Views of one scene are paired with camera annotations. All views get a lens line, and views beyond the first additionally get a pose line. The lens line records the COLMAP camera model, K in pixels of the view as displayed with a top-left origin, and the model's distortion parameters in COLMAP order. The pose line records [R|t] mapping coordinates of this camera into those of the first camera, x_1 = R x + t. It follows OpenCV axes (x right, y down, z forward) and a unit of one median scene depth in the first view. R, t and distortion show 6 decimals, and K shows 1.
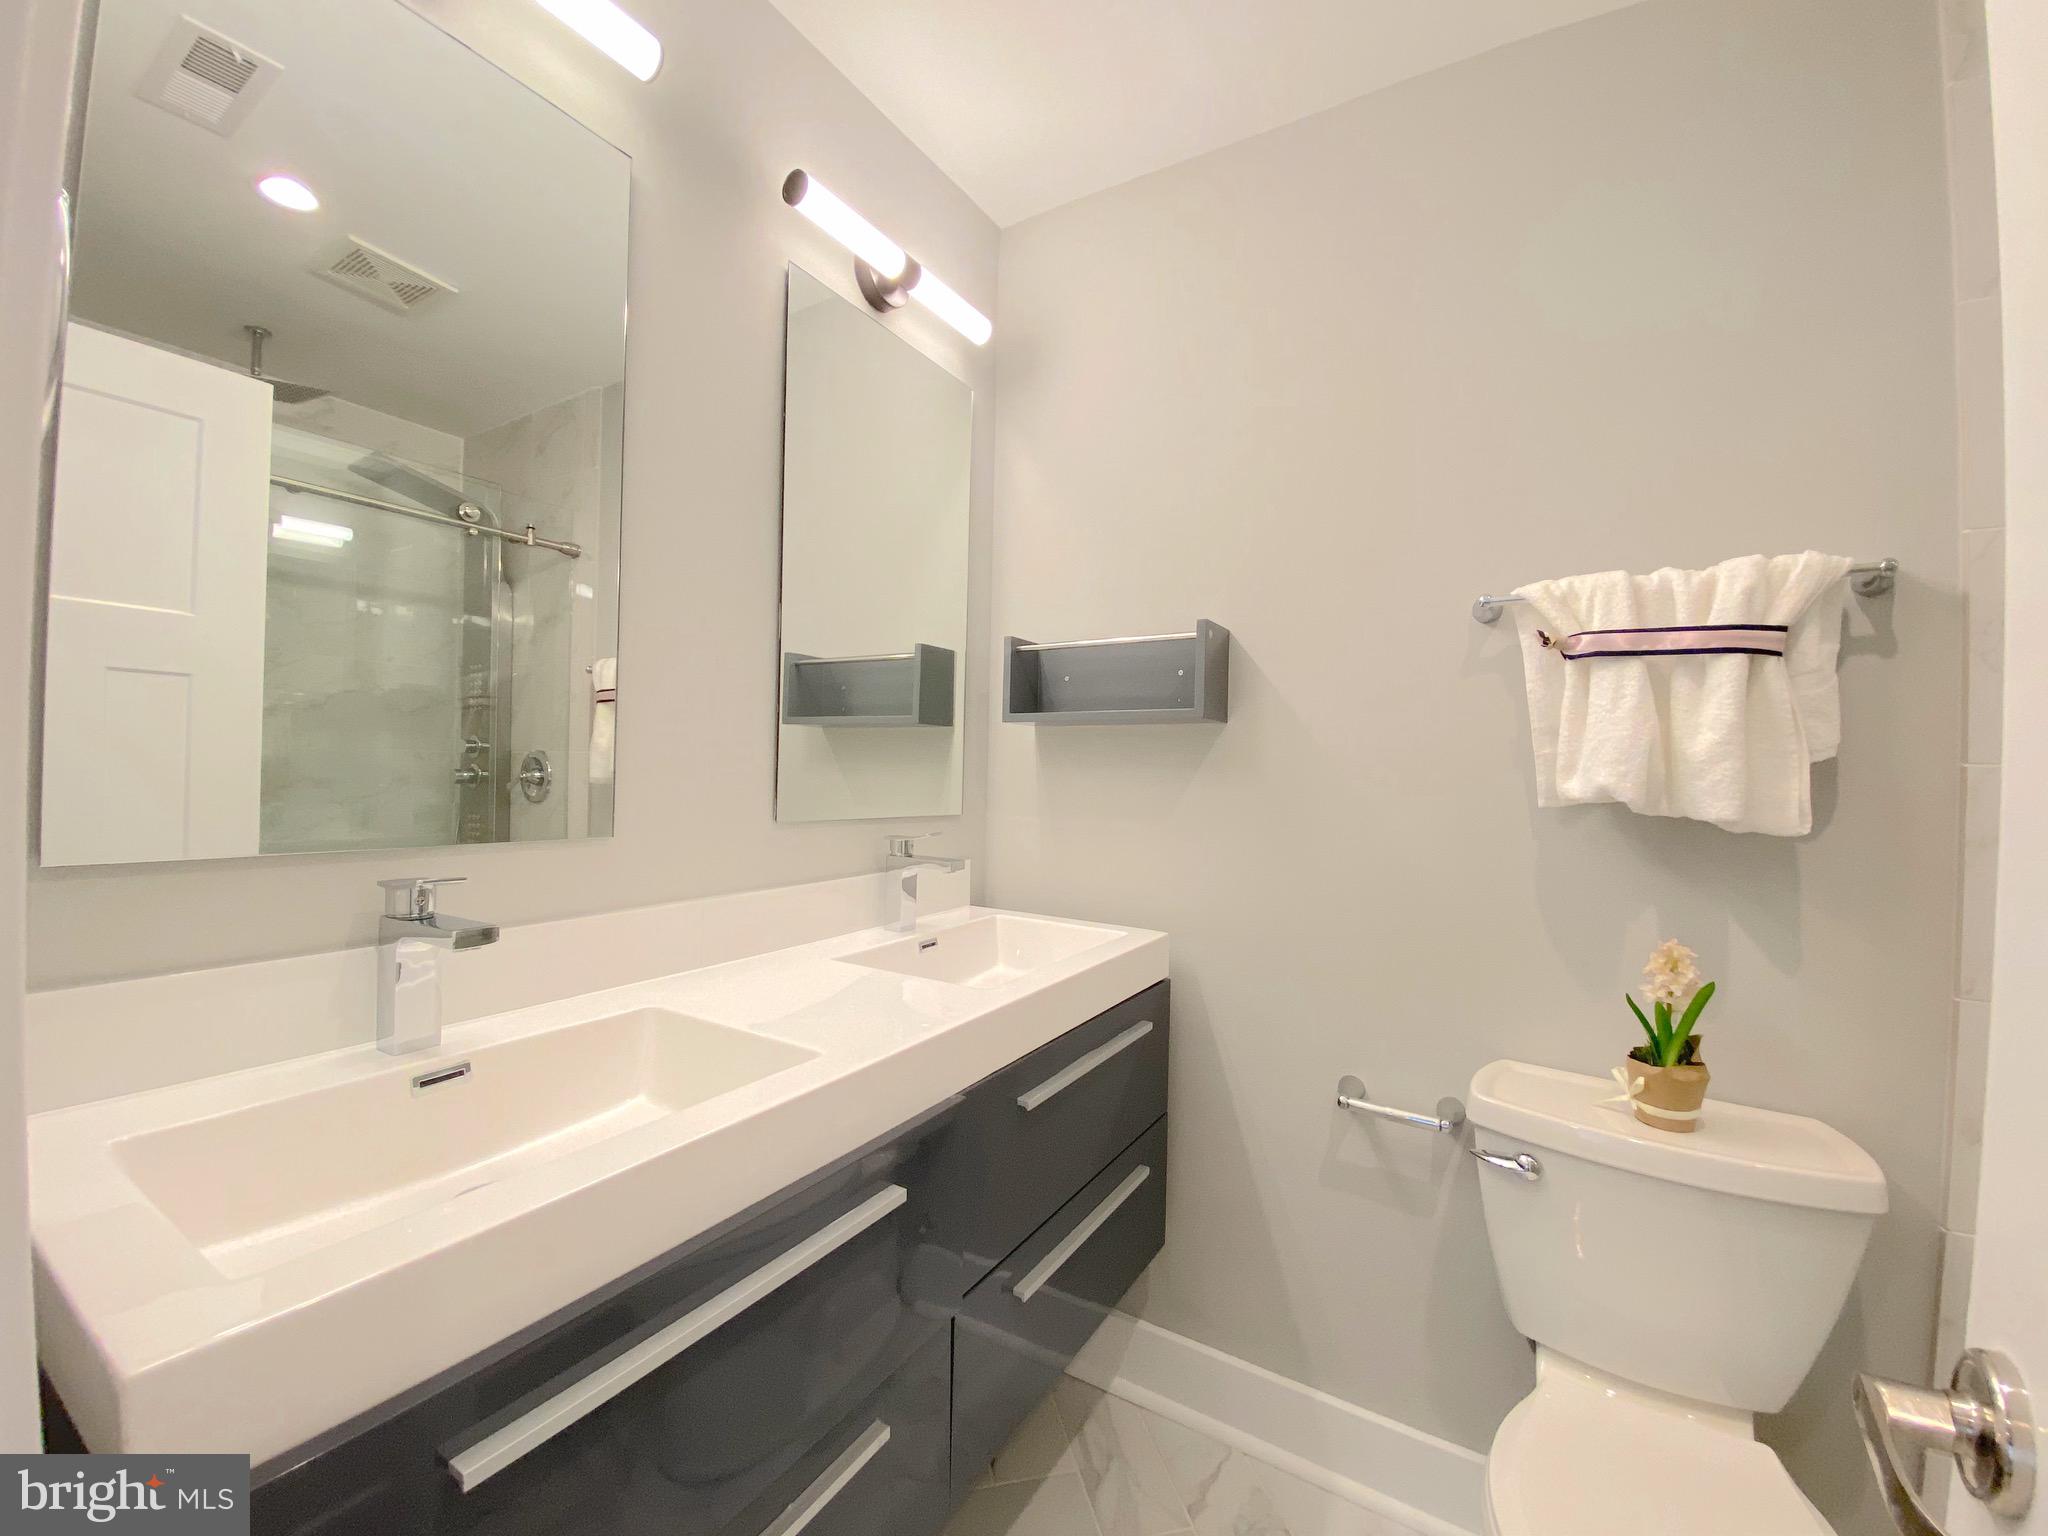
lens RADIAL K [[823.7, 0, 1014.2], [0, 823.7, 767.1], [0, 0, 1]] dist [0.013681, -0.015468]
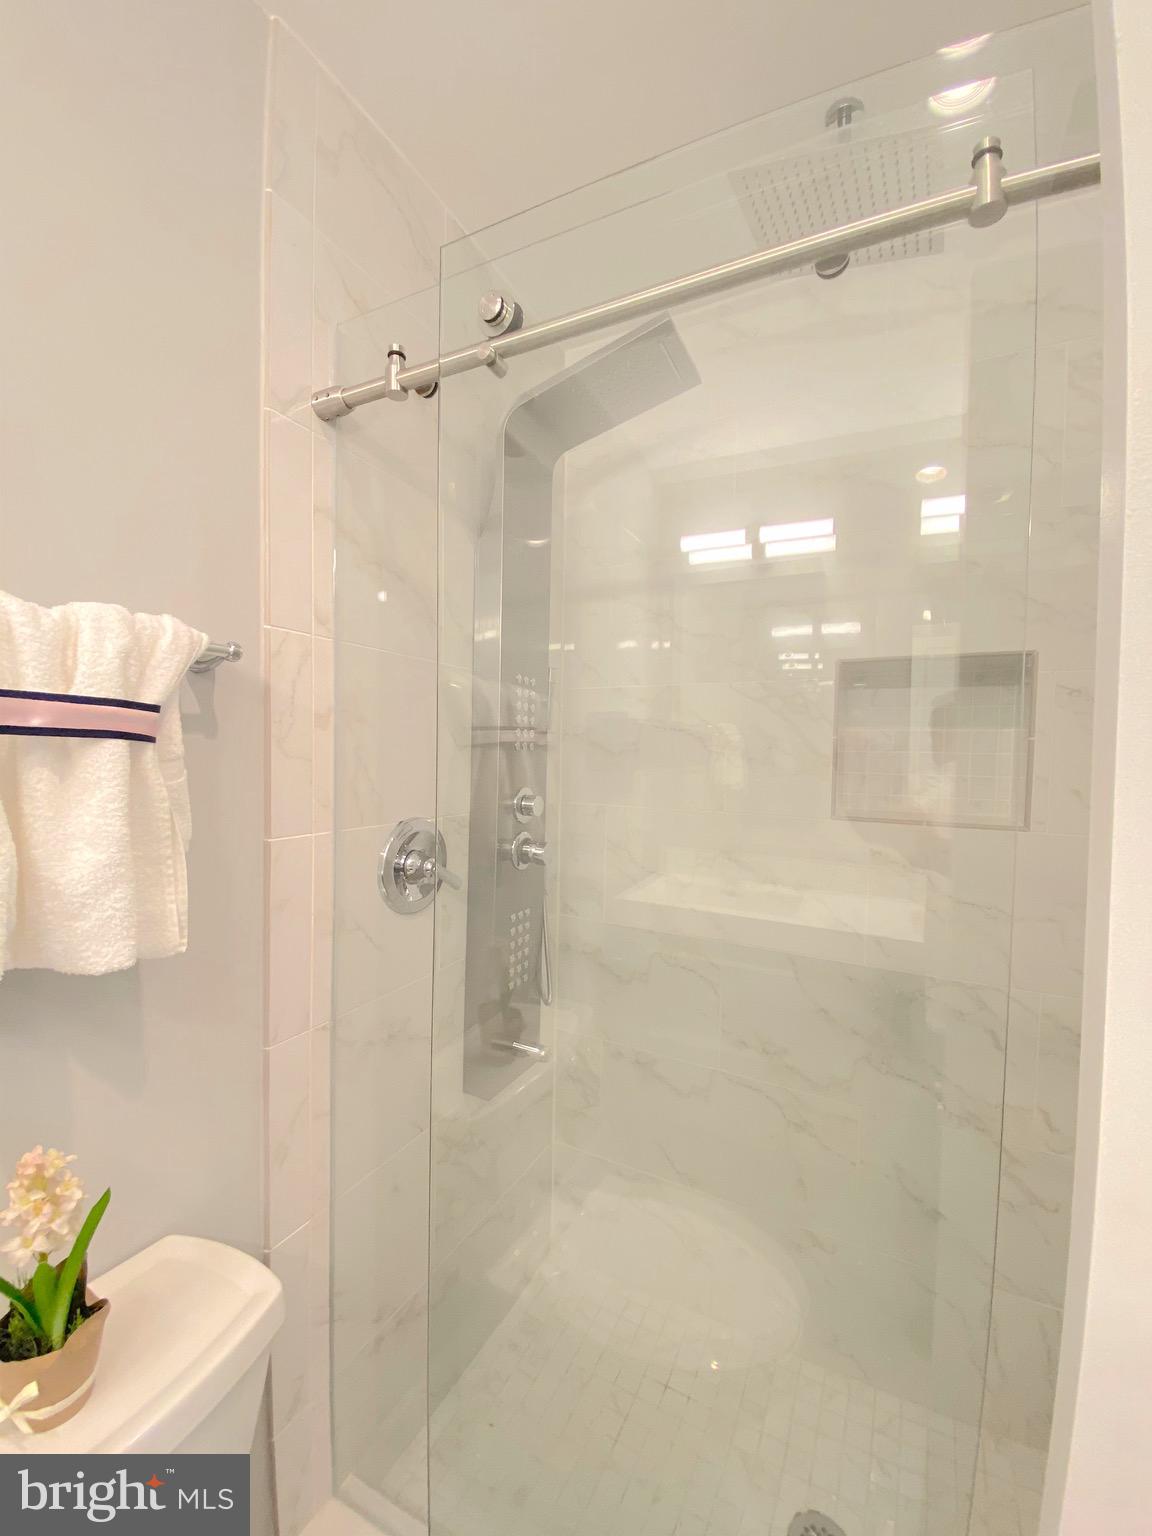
lens RADIAL K [[617.8, 0, 570.3], [0, 617.8, 764.4], [0, 0, 1]] dist [0.013681, -0.015468]
pose [[-0.110191, -0.061707, 0.991993, 0.278002], [-0.024068, 0.997944, 0.059403, -0.157433], [-0.993619, -0.017329, -0.111449, 0.655823]]
